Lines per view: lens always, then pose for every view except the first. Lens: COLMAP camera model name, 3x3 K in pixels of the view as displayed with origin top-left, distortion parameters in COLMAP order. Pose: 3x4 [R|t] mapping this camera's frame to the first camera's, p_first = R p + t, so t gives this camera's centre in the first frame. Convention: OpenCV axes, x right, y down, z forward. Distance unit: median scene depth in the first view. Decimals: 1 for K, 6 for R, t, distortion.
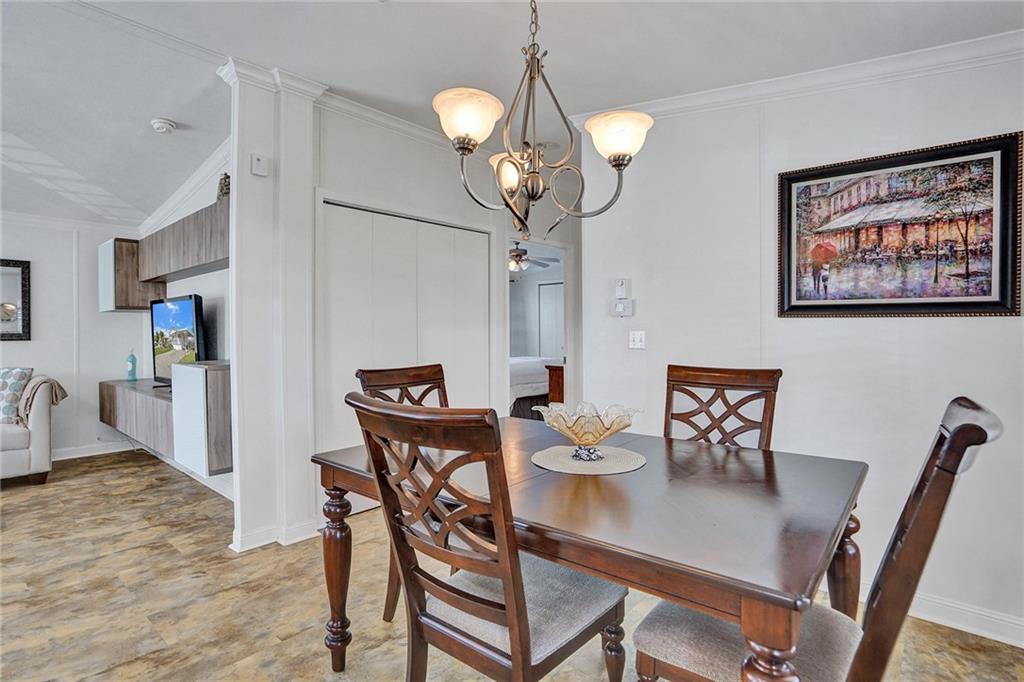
lens RADIAL K [[519.2, 0, 514.1], [0, 519.2, 326.5], [0, 0, 1]] dist [-0.026982, 0.010602]
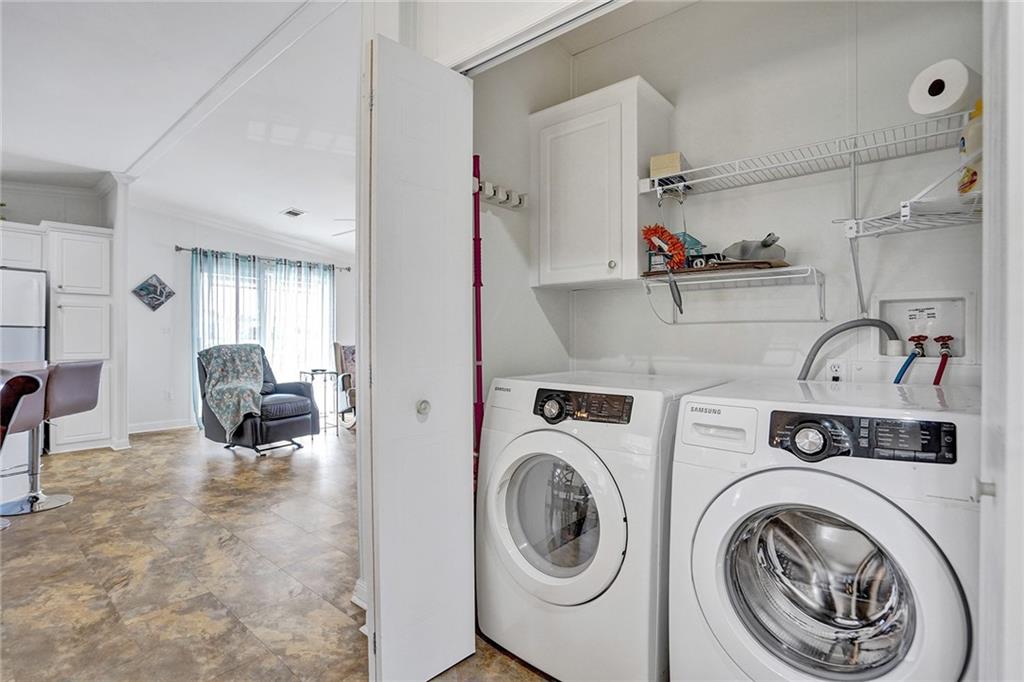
lens RADIAL K [[490.7, 0, 514.8], [0, 490.7, 344.8], [0, 0, 1]] dist [-0.046004, 0.017611]
pose [[0.023549, 0.025671, -0.999393, 0.227414], [0.004956, 0.999655, 0.025794, 0.042685], [0.999710, -0.005560, 0.023414, 1.454263]]
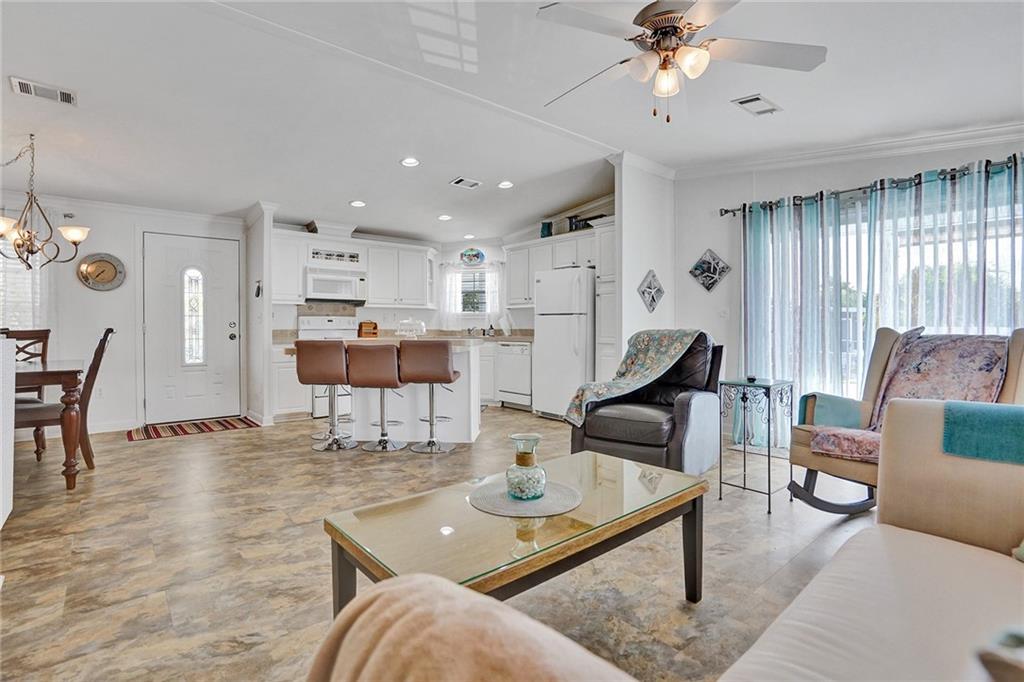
lens RADIAL K [[490.7, 0, 510.0], [0, 490.7, 334.7], [0, 0, 1]] dist [-0.046004, 0.017611]
pose [[-0.989367, 0.004070, 0.145386, -1.637306], [0.004919, 0.999973, 0.005484, 0.091662], [-0.145360, 0.006141, -0.989360, 1.876317]]
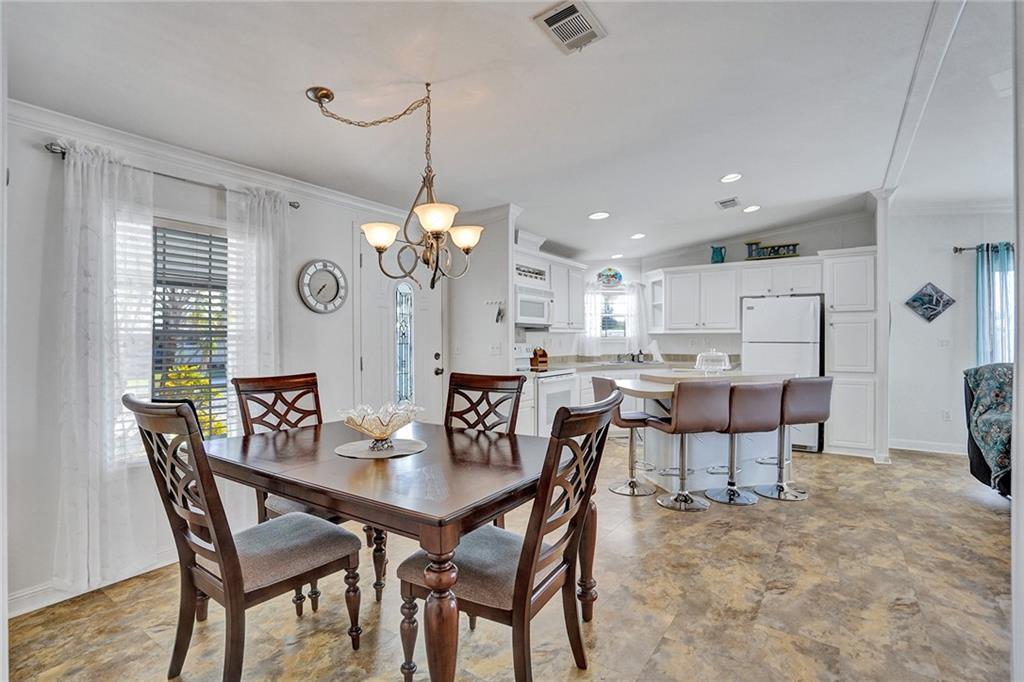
lens RADIAL K [[490.7, 0, 516.5], [0, 490.7, 332.5], [0, 0, 1]] dist [-0.046004, 0.017611]
pose [[-0.990776, 0.007069, -0.135329, -0.020084], [0.010324, 0.999674, -0.023365, 0.006330], [0.135119, -0.024546, -0.990525, 1.638578]]
